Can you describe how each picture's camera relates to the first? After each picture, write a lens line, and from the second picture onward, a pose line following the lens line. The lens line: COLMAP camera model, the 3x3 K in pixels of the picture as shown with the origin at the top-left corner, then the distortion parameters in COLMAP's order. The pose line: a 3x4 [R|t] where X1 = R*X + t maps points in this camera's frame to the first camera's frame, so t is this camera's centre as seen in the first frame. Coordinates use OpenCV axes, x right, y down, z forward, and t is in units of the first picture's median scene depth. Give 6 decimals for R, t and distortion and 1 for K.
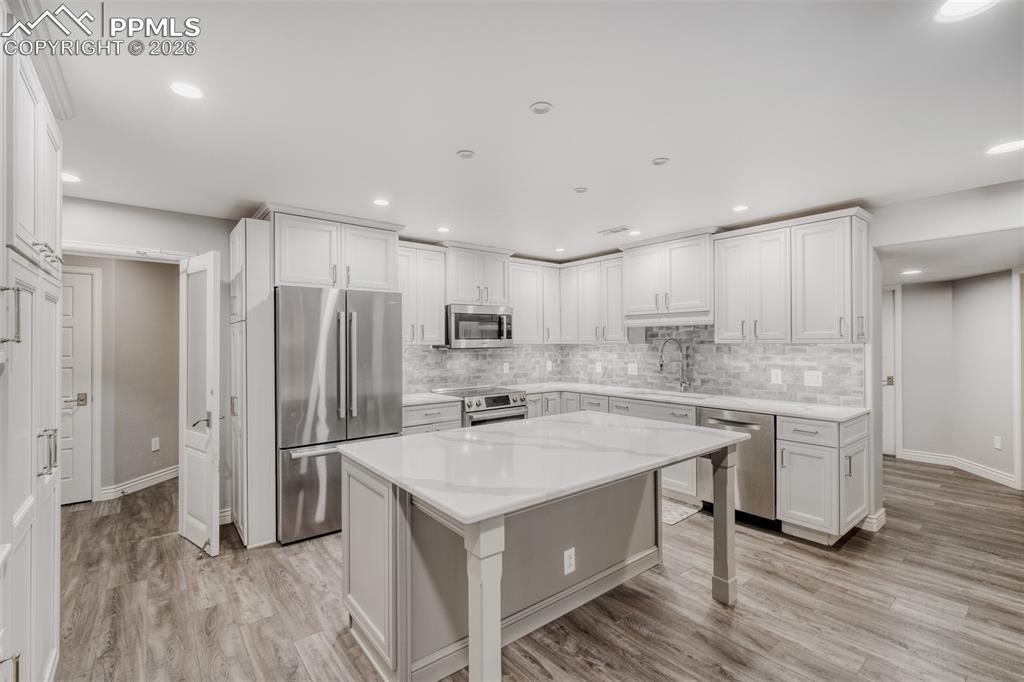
lens RADIAL K [[459.4, 0, 506.1], [0, 459.4, 342.6], [0, 0, 1]] dist [-0.001336, 0.000869]
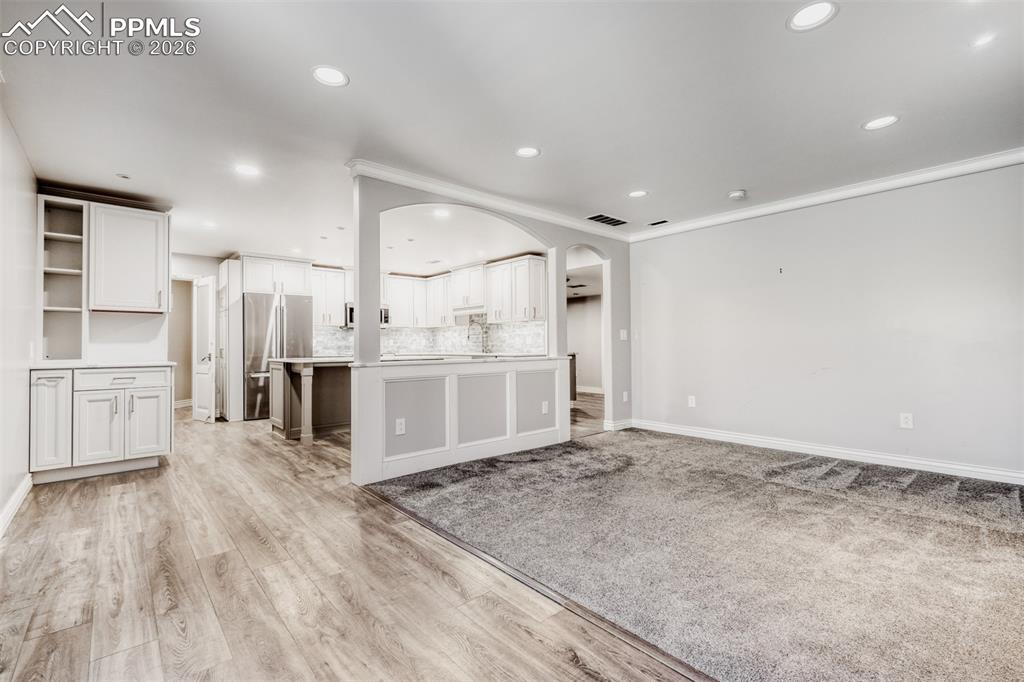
lens RADIAL K [[459.4, 0, 506.1], [0, 459.4, 342.6], [0, 0, 1]] dist [-0.001336, 0.000869]
pose [[0.999114, -0.004993, 0.041793, 0.510578], [0.005238, 0.999970, -0.005759, 0.102190], [-0.041763, 0.005973, 0.999110, -0.957977]]
